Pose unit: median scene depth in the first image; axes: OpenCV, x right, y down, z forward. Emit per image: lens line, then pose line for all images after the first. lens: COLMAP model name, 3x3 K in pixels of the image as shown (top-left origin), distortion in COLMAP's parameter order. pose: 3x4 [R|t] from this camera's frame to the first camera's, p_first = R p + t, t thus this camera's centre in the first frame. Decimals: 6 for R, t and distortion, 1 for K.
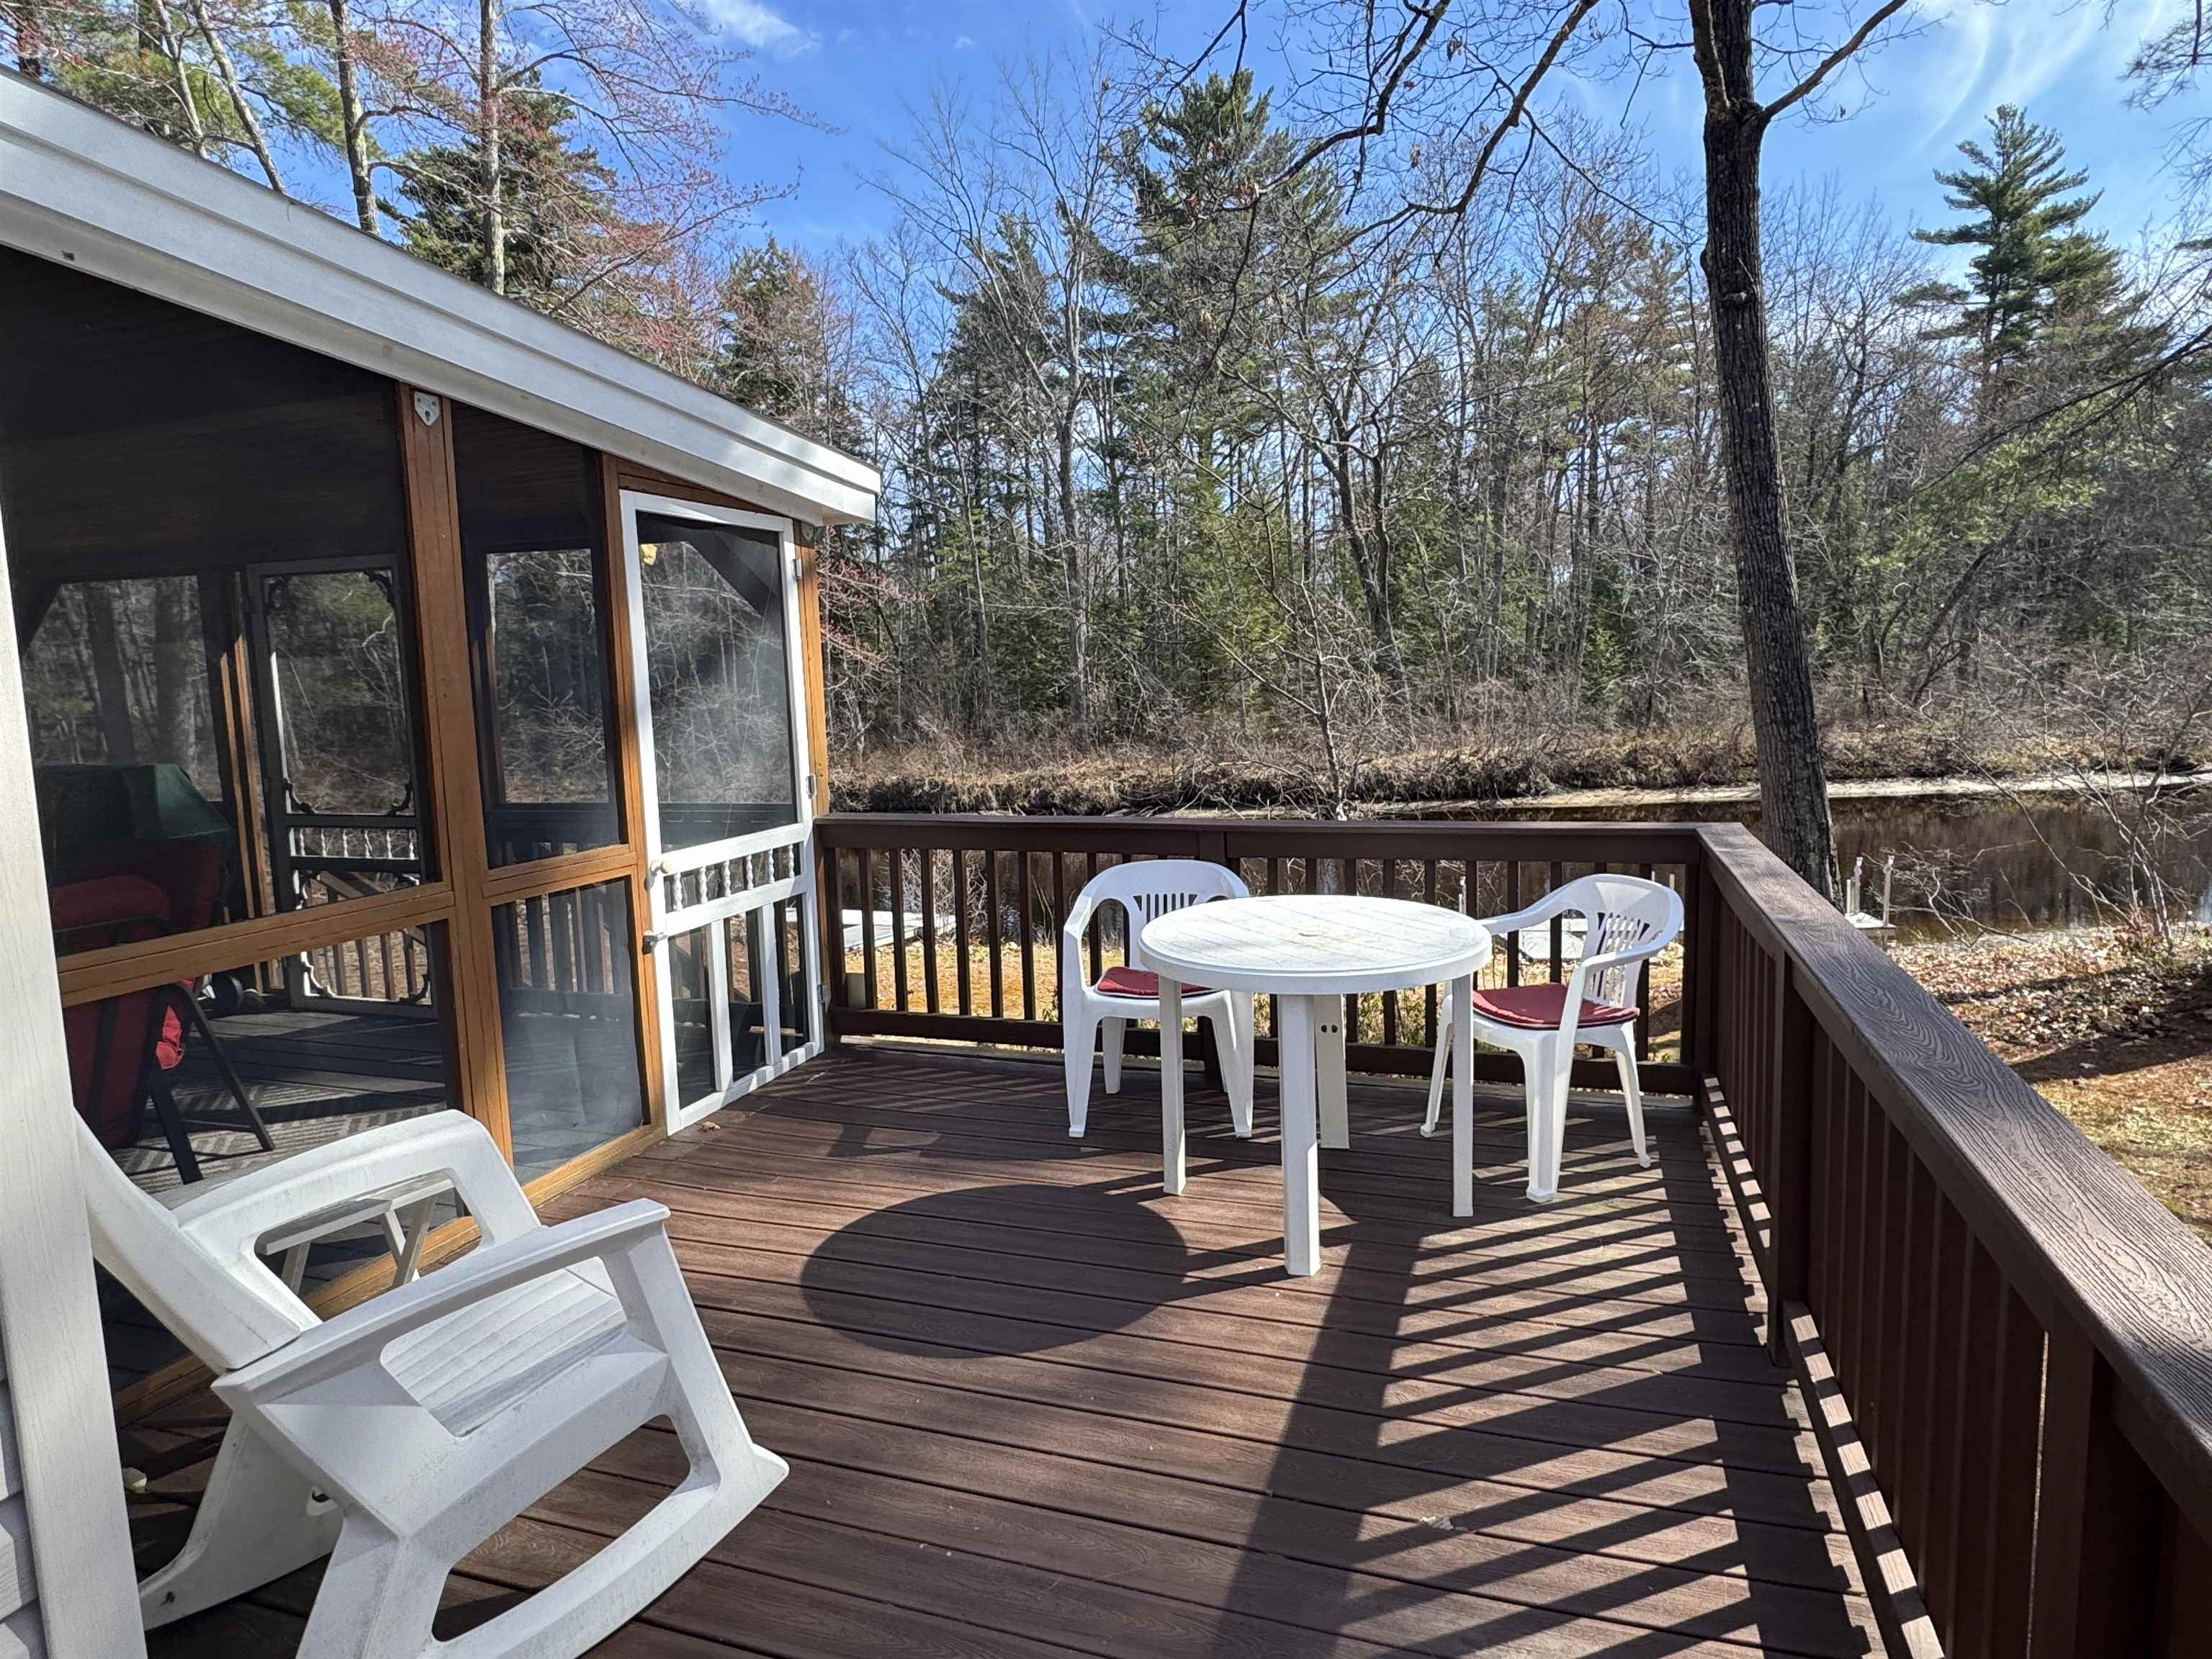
lens RADIAL K [[1281.5, 0, 1126.9], [0, 1281.5, 825.3], [0, 0, 1]] dist [-0.006610, 0.003816]
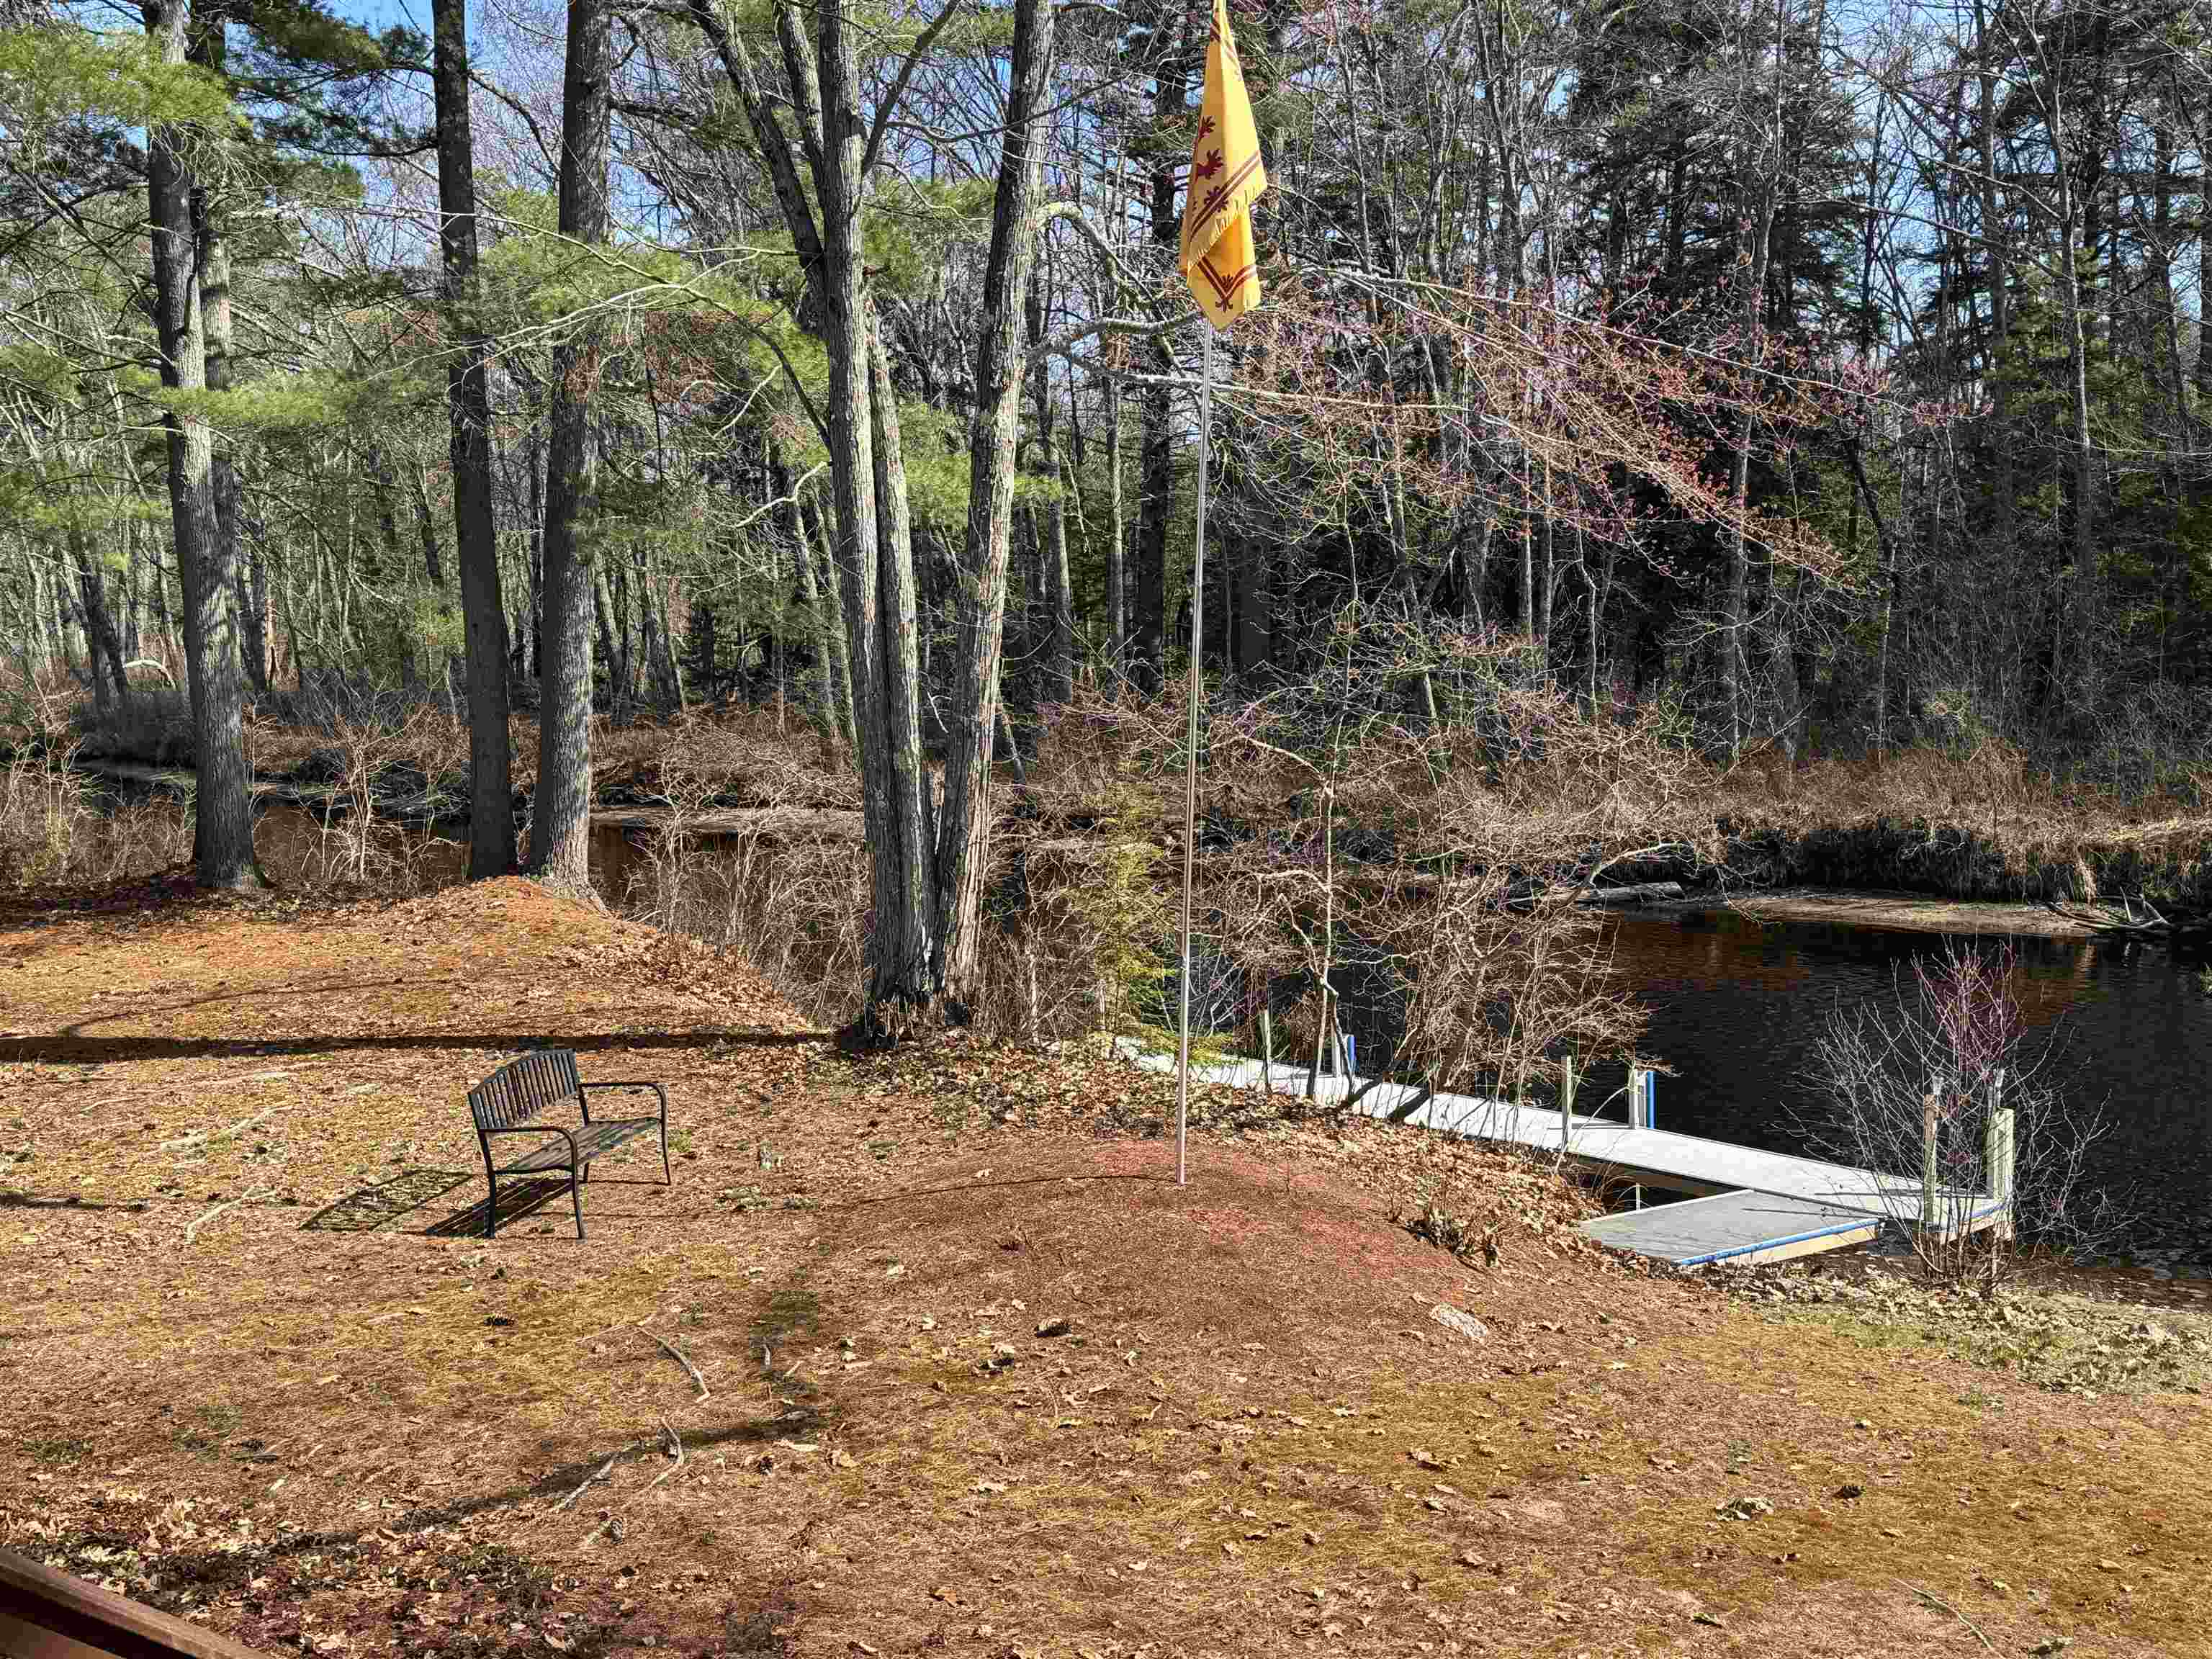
lens RADIAL K [[2341.8, 0, 1129.2], [0, 2341.8, 825.7], [0, 0, 1]] dist [0.056286, 0.000000]
pose [[0.883246, 0.058242, -0.465280, -0.011421], [-0.070313, 0.997488, -0.008615, -0.005203], [0.463609, 0.040324, 0.885122, 0.077494]]
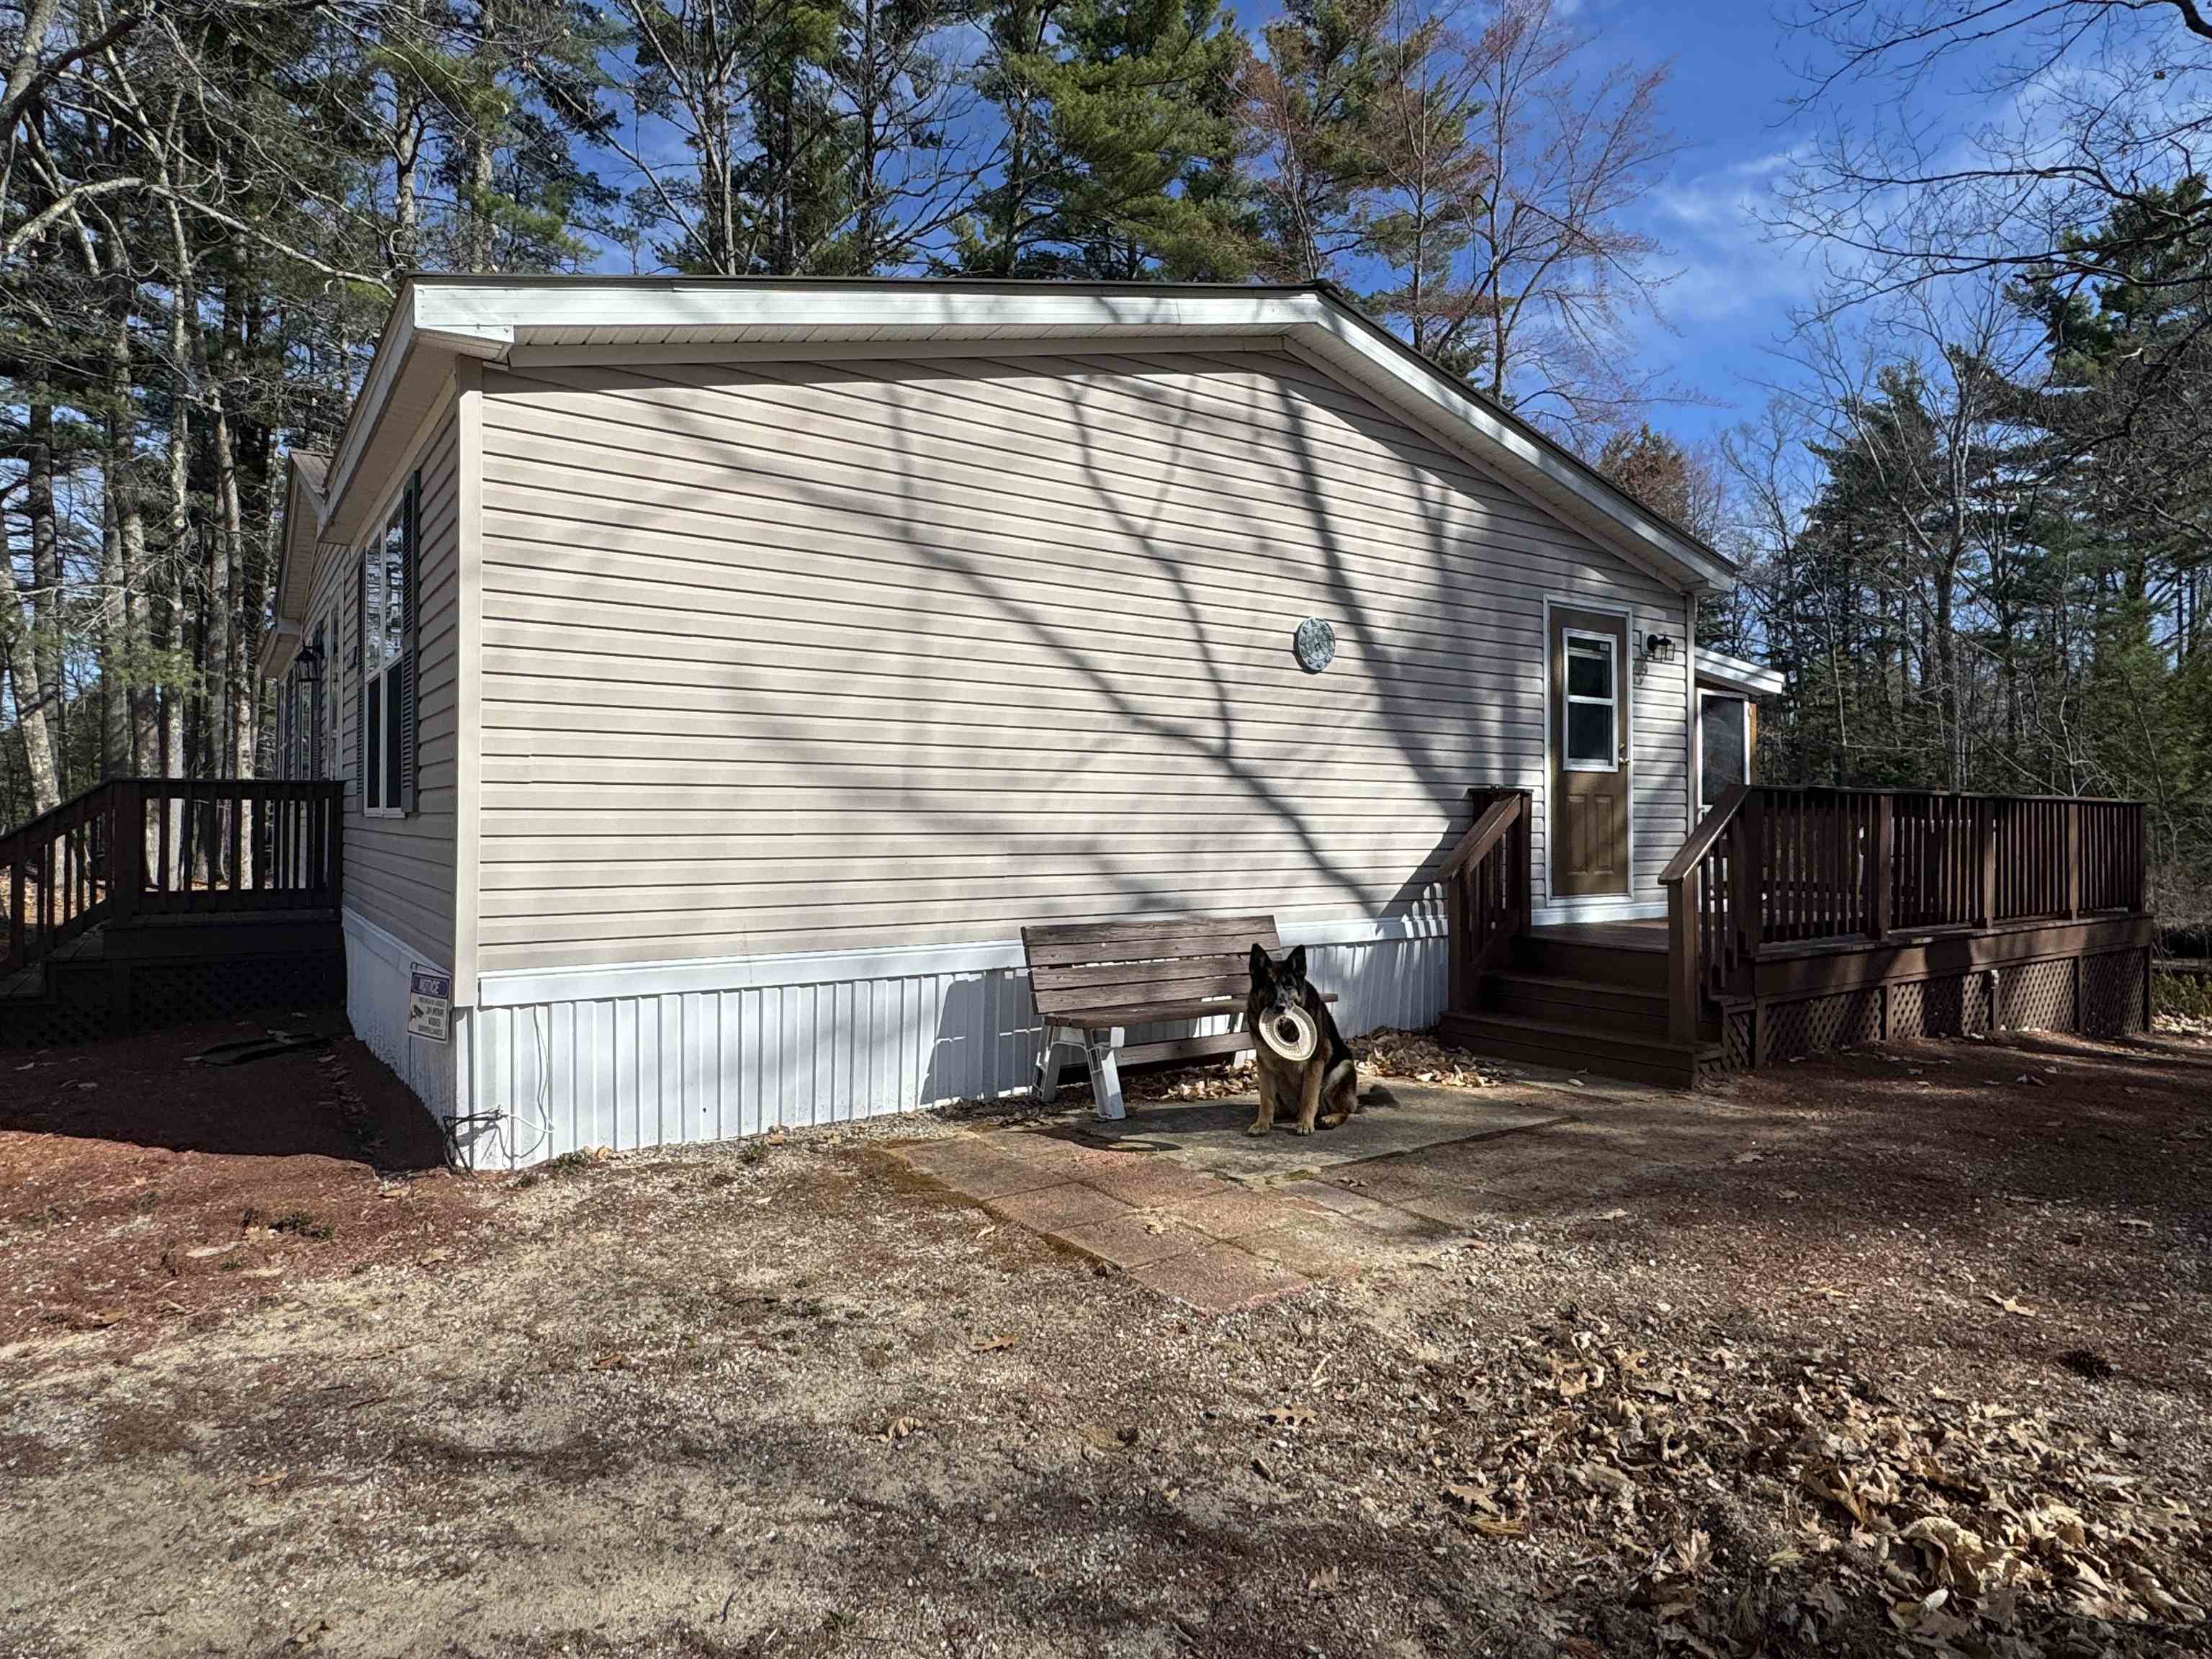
lens RADIAL K [[1281.5, 0, 1118.6], [0, 1281.5, 824.2], [0, 0, 1]] dist [-0.006610, 0.003816]
pose [[0.808334, 0.025433, -0.588175, 0.017396], [-0.093947, 0.991836, -0.086225, 0.026259], [0.581180, 0.124955, 0.804124, -0.127910]]
